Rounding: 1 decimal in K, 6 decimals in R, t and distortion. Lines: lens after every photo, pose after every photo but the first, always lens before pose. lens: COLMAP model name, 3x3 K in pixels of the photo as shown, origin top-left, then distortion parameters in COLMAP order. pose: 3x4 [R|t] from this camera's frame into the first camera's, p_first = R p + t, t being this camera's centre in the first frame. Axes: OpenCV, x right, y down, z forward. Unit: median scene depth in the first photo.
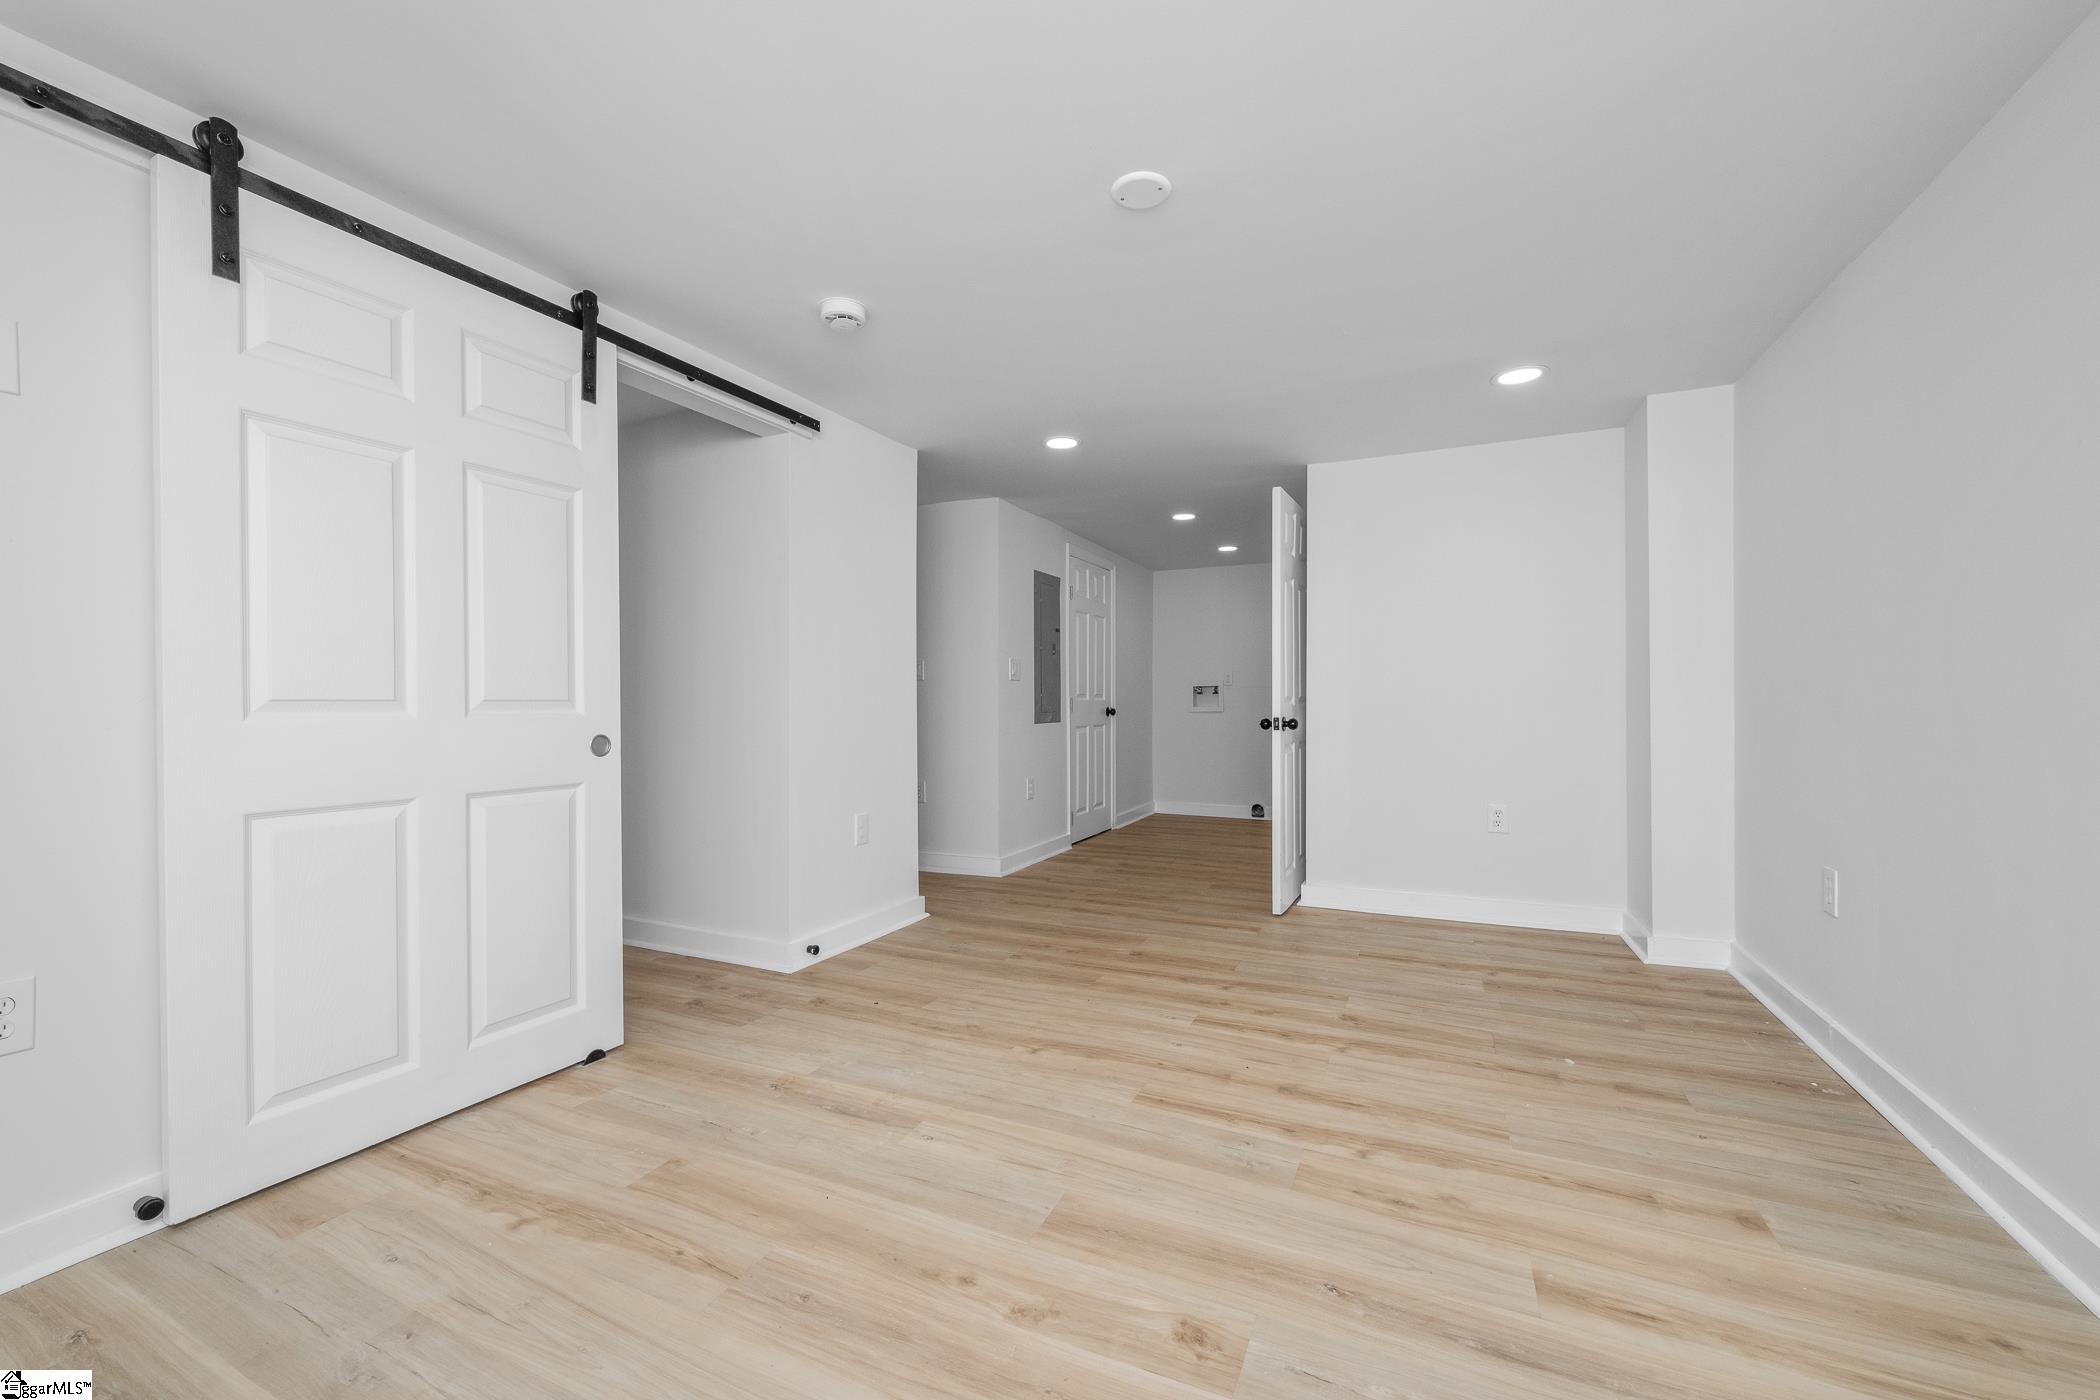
lens RADIAL K [[824.8, 0, 1048.5], [0, 824.8, 703.0], [0, 0, 1]] dist [0.000397, -0.000278]
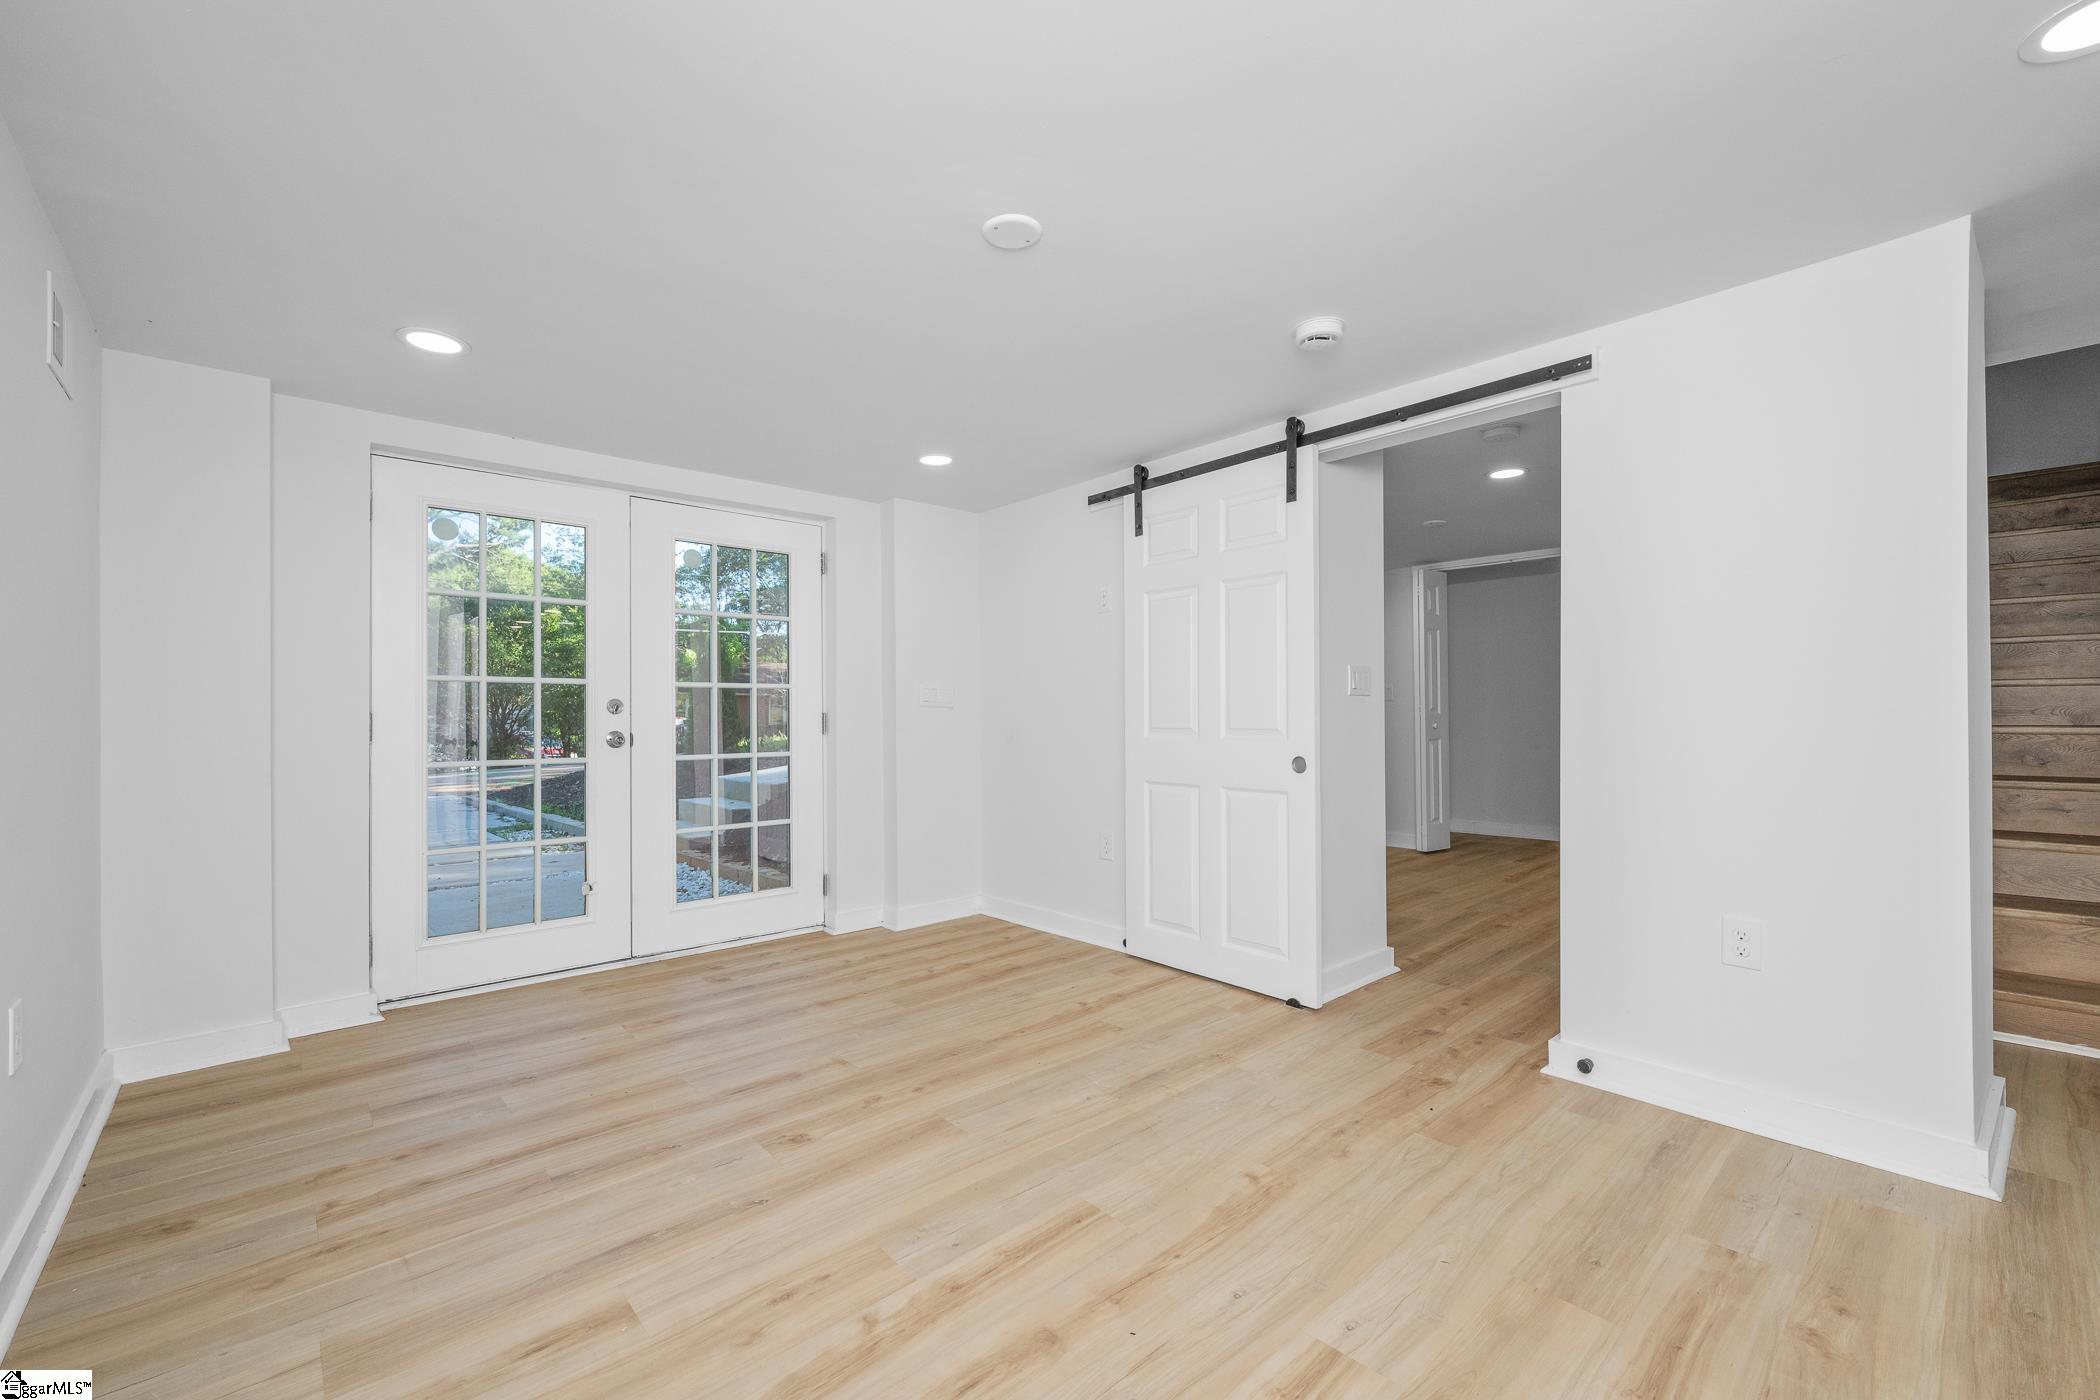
lens RADIAL K [[854.0, 0, 1046.8], [0, 854.0, 708.8], [0, 0, 1]] dist [-0.000772, -0.000020]
pose [[-0.379249, 0.000433, -0.925295, 1.008054], [0.006154, 0.999979, -0.002055, -0.043248], [0.925274, -0.006474, -0.379243, 1.374910]]
